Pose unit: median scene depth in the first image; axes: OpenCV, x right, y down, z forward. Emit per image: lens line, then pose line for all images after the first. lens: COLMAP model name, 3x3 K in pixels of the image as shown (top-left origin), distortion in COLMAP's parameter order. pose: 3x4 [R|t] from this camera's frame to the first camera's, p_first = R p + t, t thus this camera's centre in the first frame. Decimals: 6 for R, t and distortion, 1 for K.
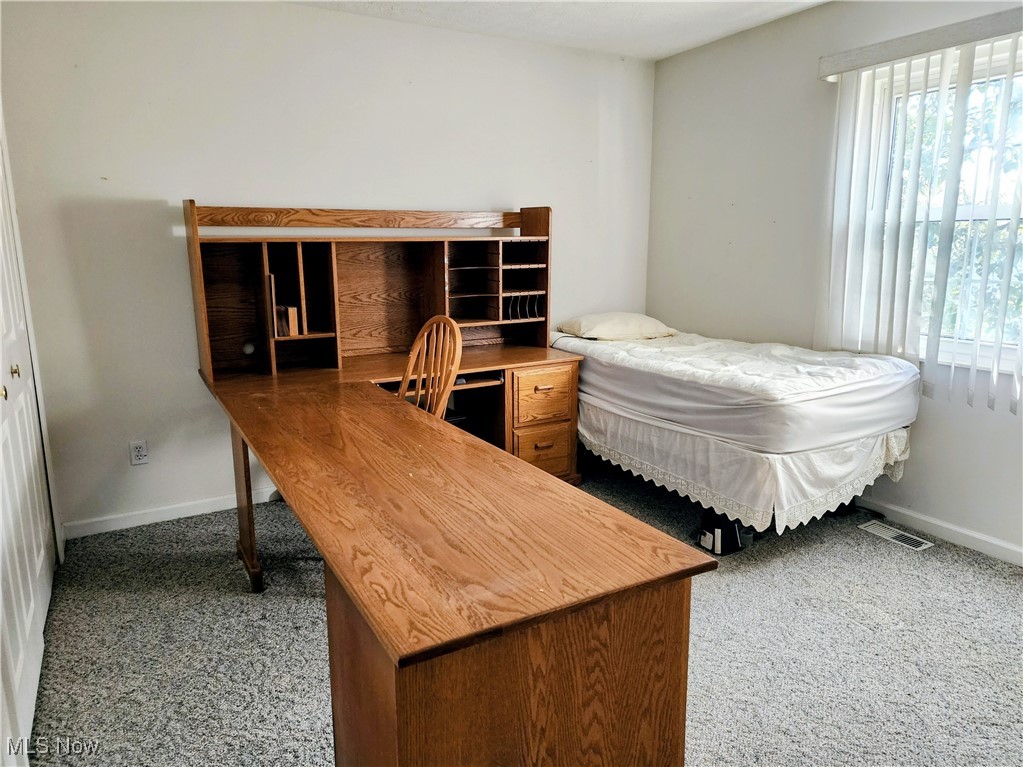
lens RADIAL K [[682.9, 0, 493.8], [0, 682.9, 401.3], [0, 0, 1]] dist [0.099352, -0.076359]
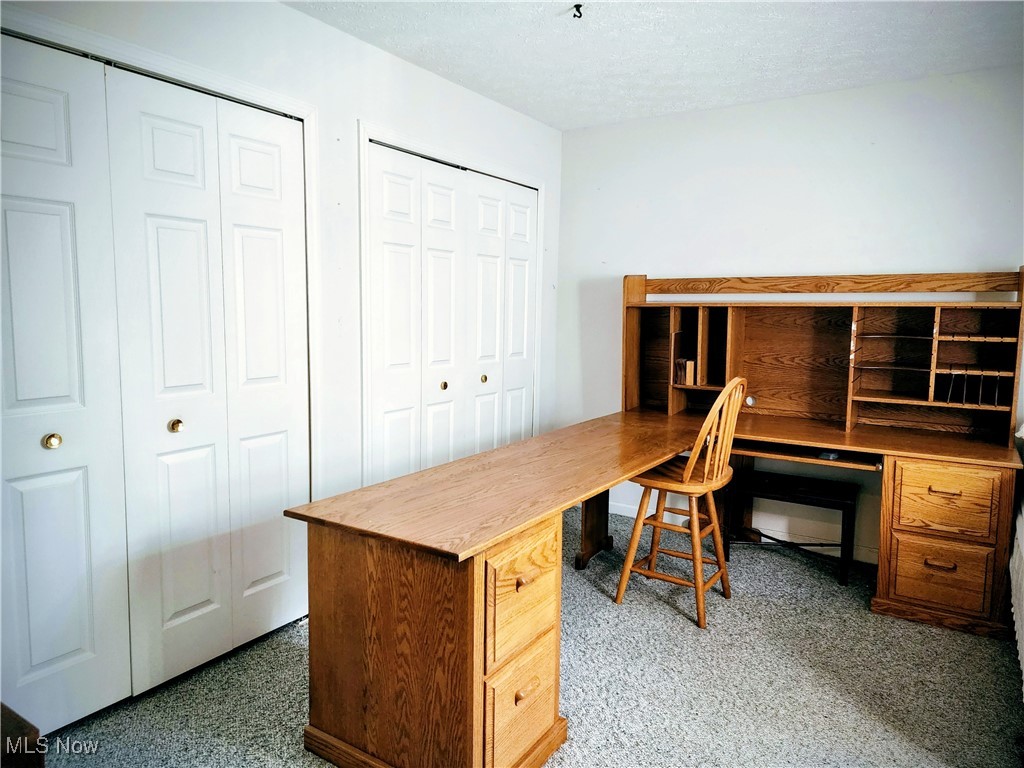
lens RADIAL K [[683.6, 0, 494.2], [0, 683.6, 401.8], [0, 0, 1]] dist [0.099352, -0.076359]
pose [[0.454195, 0.140121, -0.879814, 0.581308], [-0.215702, 0.975467, 0.044001, -0.047261], [0.864396, 0.169793, 0.473277, 0.166773]]
